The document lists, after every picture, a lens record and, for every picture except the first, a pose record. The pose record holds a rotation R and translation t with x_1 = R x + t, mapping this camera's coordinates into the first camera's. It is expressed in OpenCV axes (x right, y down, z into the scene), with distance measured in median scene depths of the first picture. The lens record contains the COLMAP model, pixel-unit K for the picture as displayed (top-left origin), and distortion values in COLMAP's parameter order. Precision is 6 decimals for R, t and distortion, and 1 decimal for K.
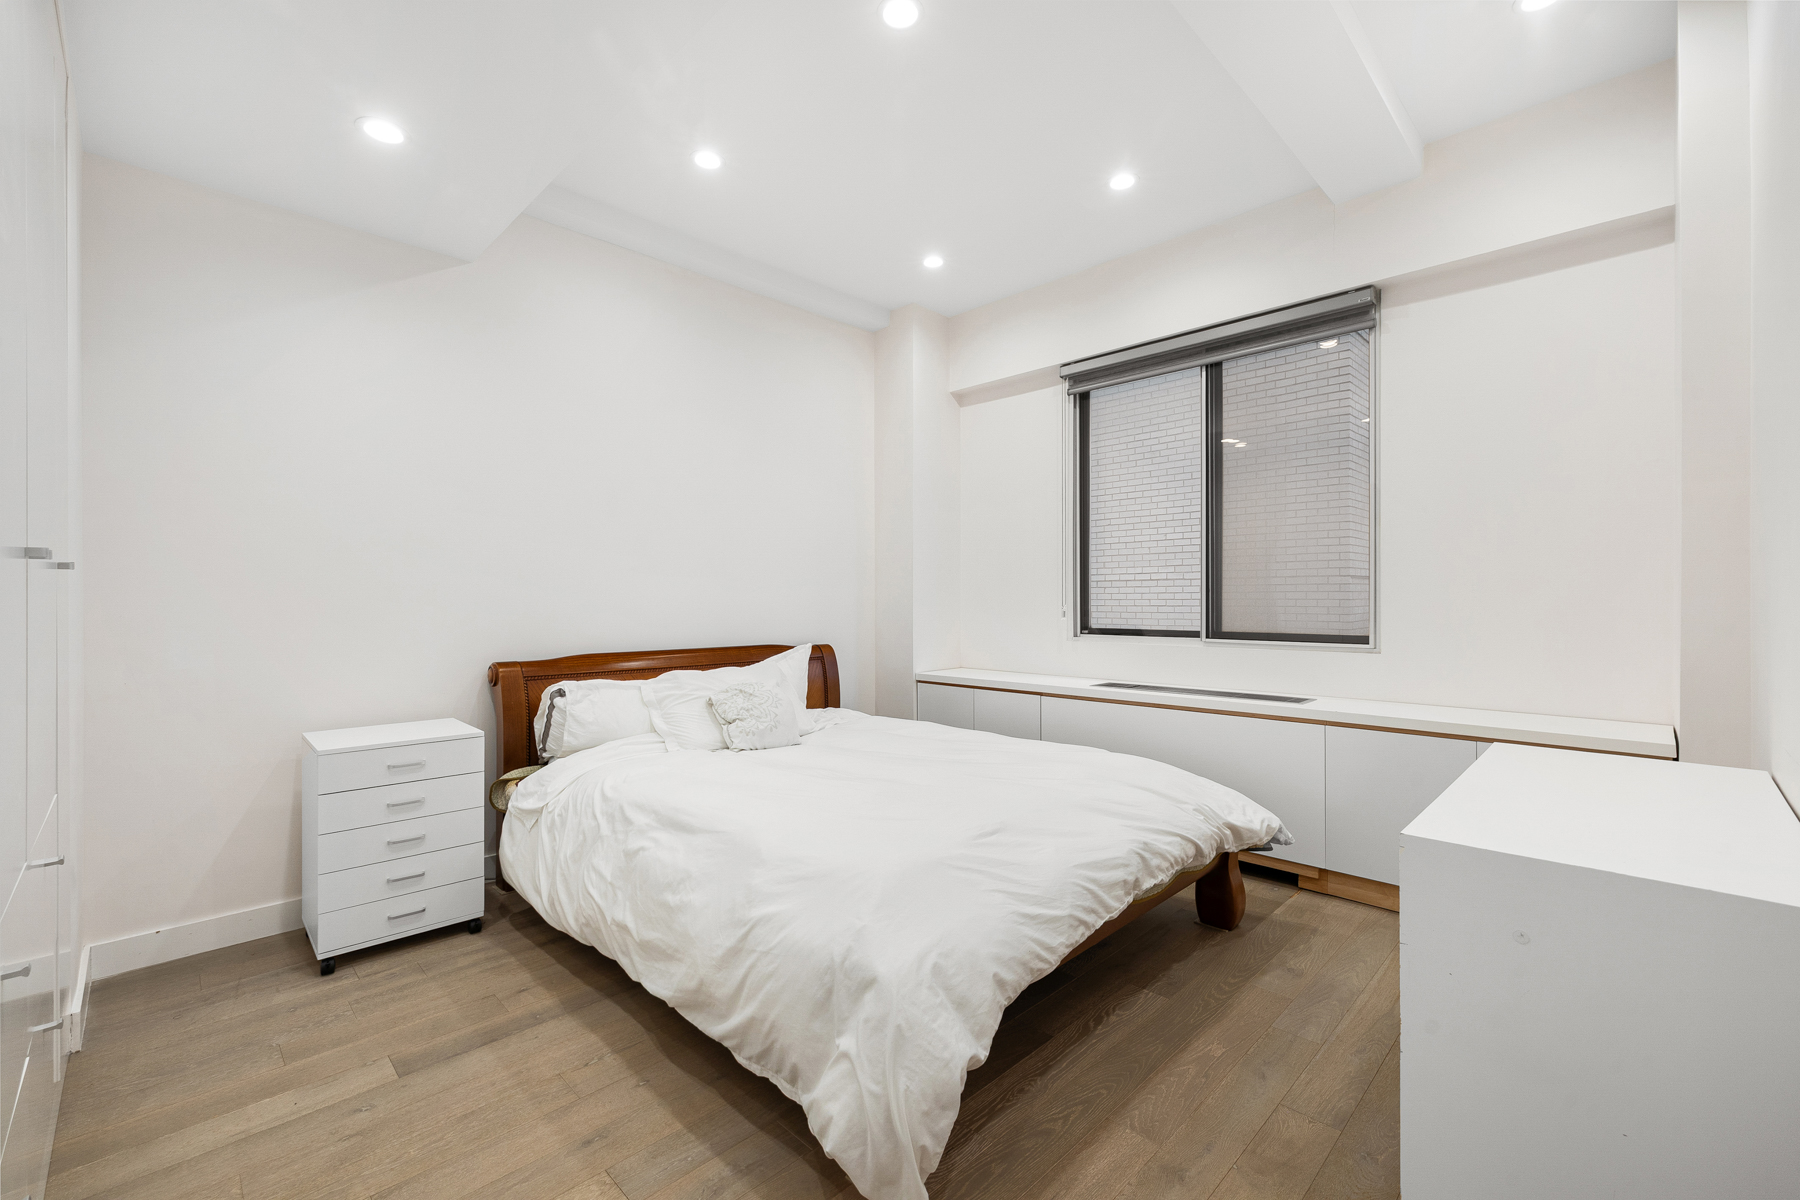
lens RADIAL K [[751.9, 0, 898.0], [0, 751.9, 604.1], [0, 0, 1]] dist [-0.000124, -0.000168]
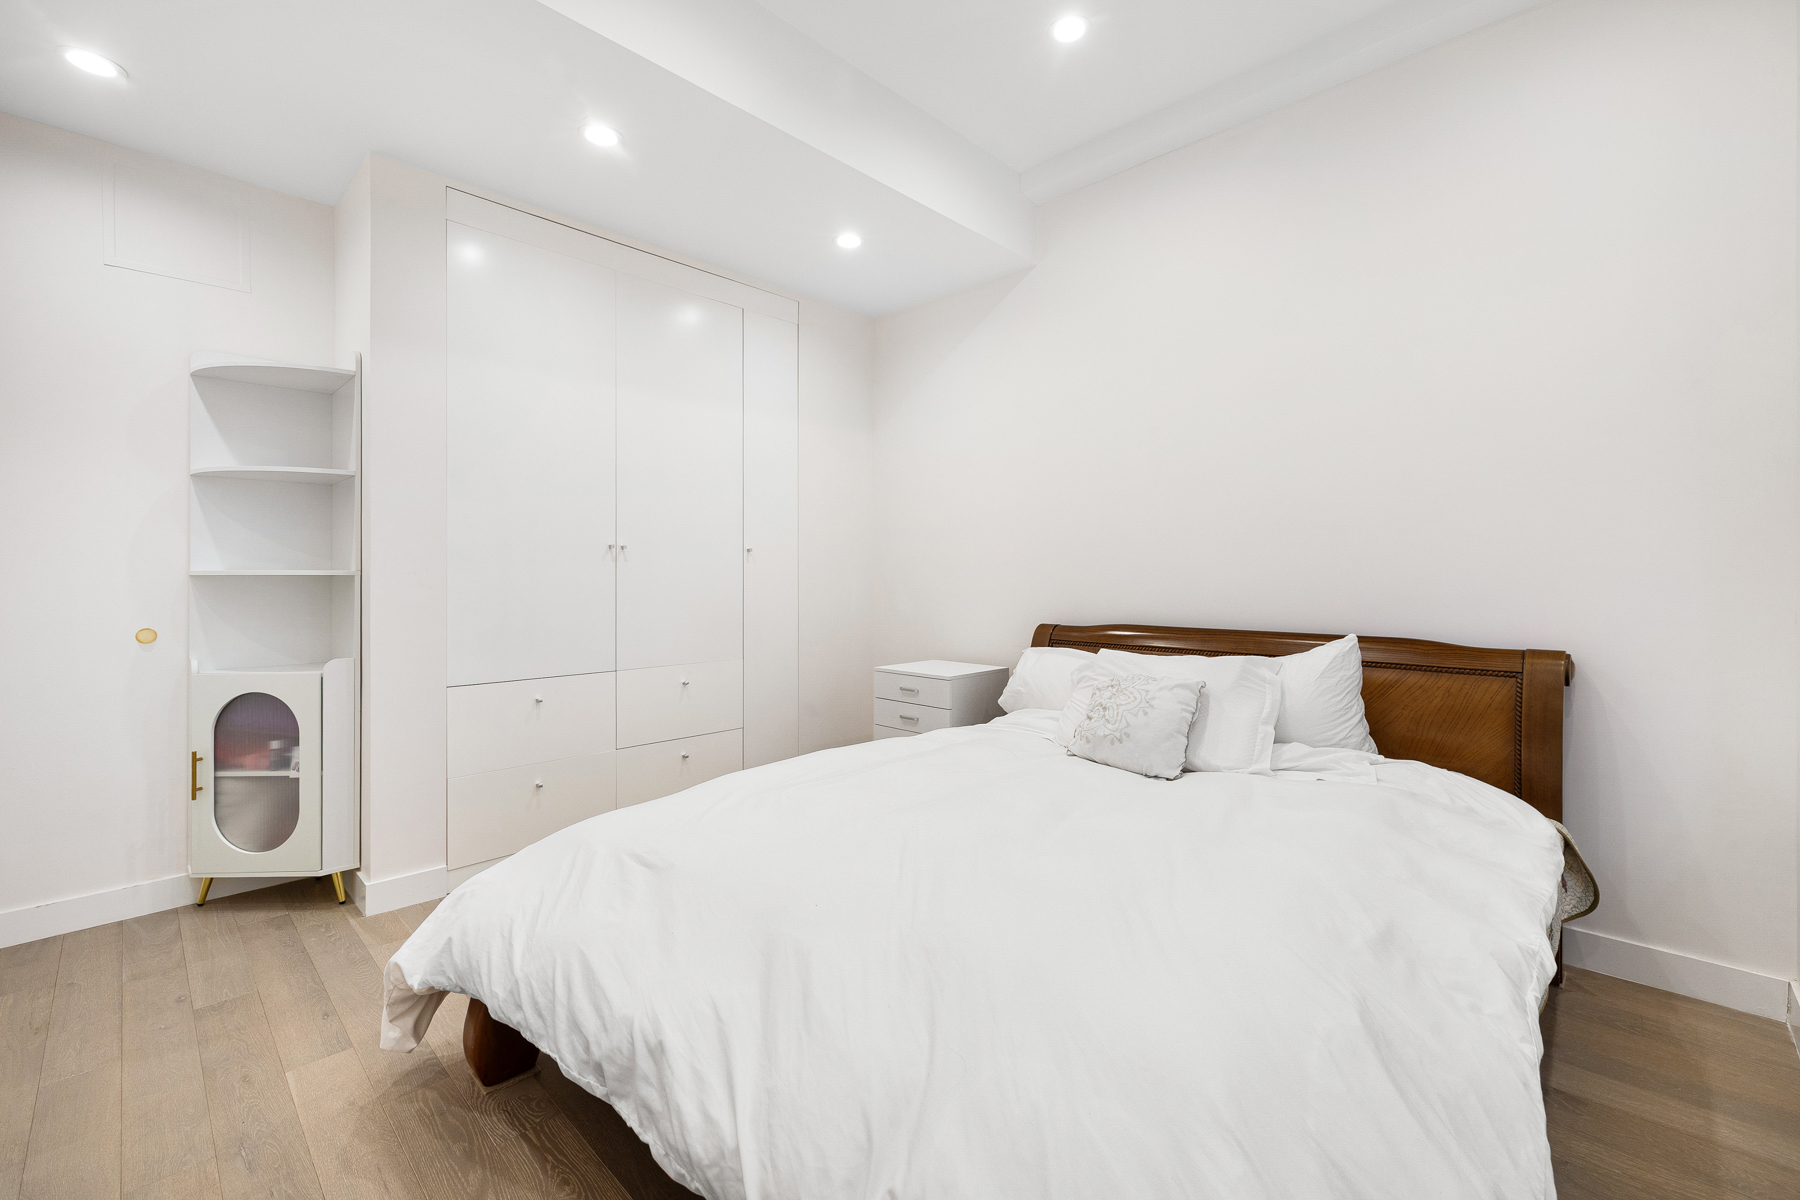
lens RADIAL K [[751.9, 0, 898.0], [0, 751.9, 585.1], [0, 0, 1]] dist [-0.000124, -0.000168]
pose [[0.017801, 0.010387, -0.999788, 0.876503], [-0.003422, 0.999941, 0.010328, 0.018340], [0.999836, 0.003238, 0.017835, 1.236174]]
